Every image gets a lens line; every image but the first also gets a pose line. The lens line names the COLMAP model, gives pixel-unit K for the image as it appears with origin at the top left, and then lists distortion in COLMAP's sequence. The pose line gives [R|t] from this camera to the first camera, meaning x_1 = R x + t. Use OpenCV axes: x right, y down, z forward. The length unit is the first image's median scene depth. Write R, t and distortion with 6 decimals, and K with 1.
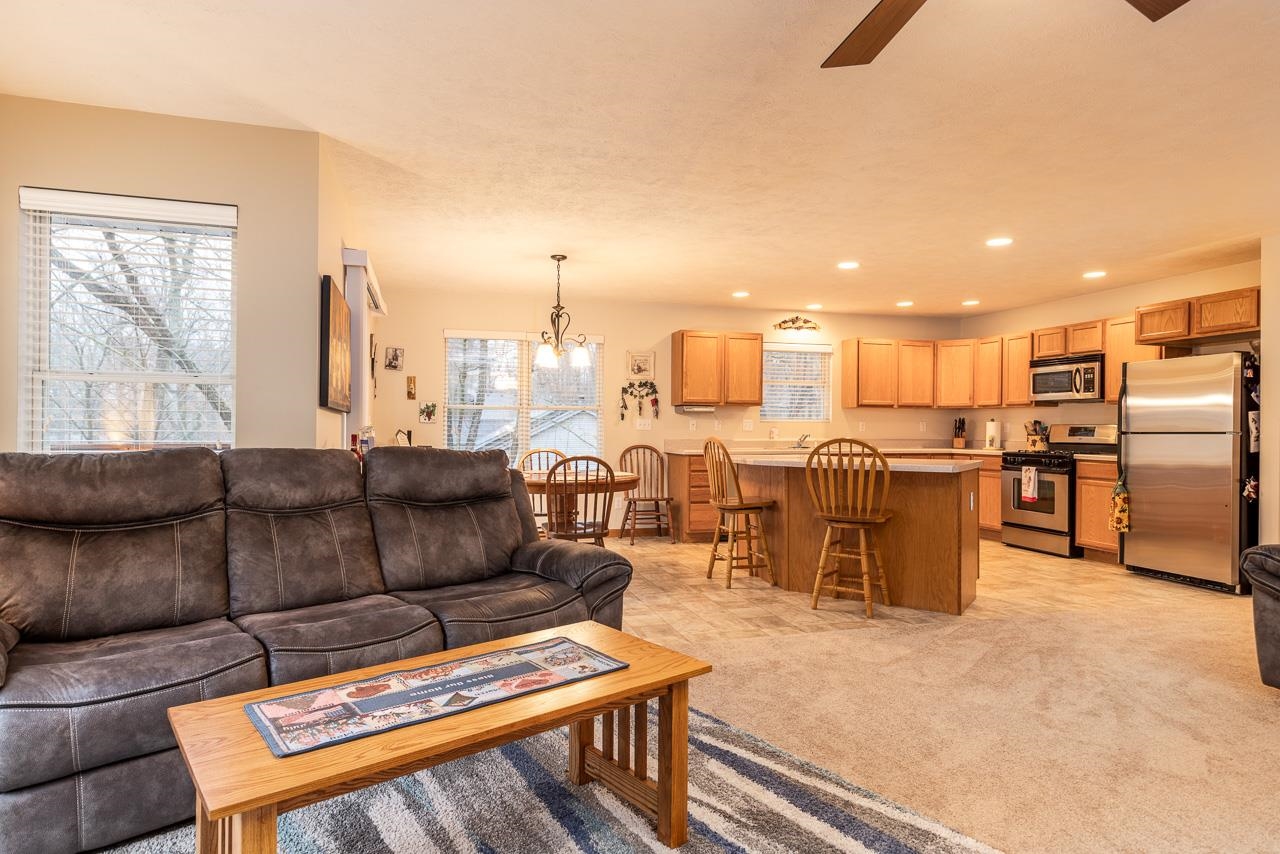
lens RADIAL K [[712.4, 0, 638.5], [0, 712.4, 418.0], [0, 0, 1]] dist [0.010391, -0.002050]
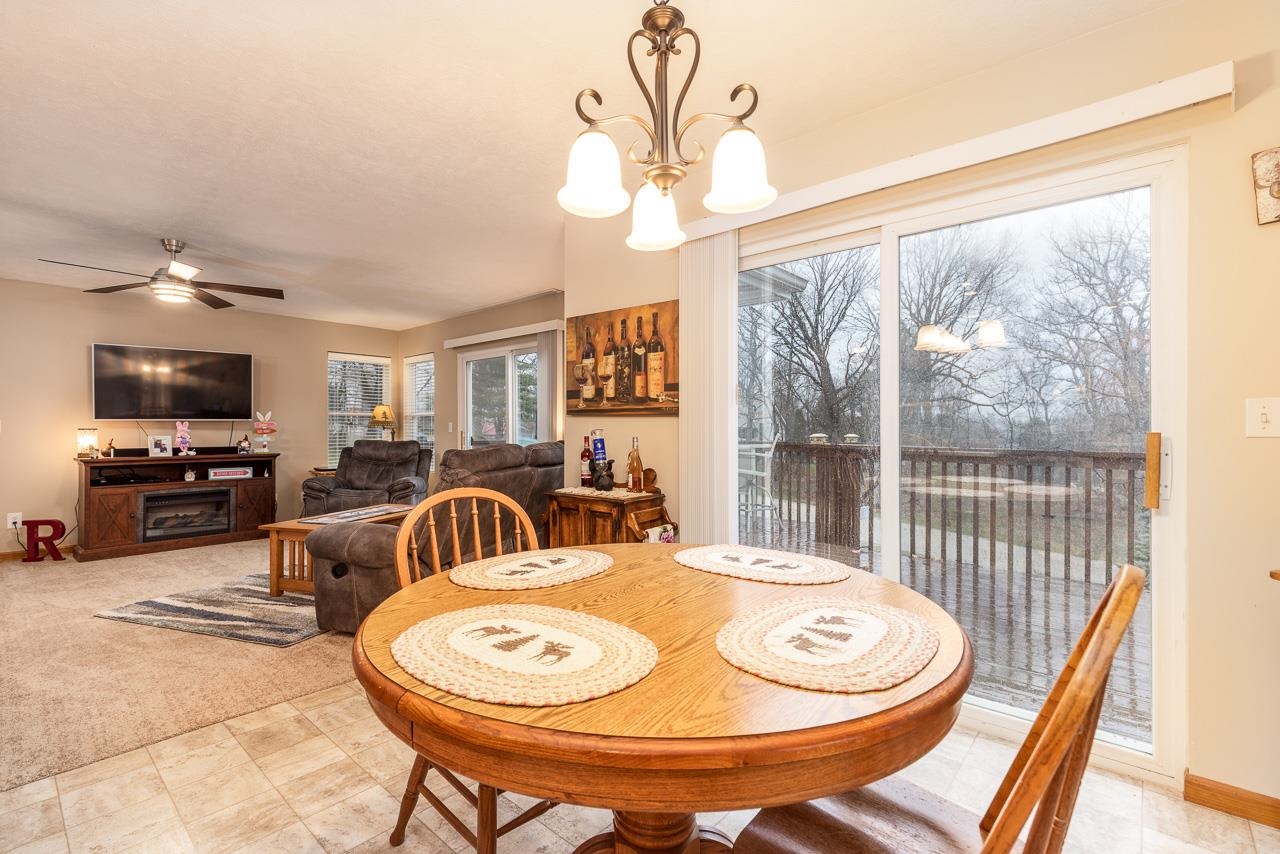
lens RADIAL K [[574.9, 0, 637.1], [0, 574.9, 429.7], [0, 0, 1]] dist [0.007874, -0.000916]
pose [[-0.843254, -0.003932, -0.537500, 0.018494], [0.004158, 0.999896, -0.013836, 0.012453], [0.537499, -0.013902, -0.843150, 0.914828]]
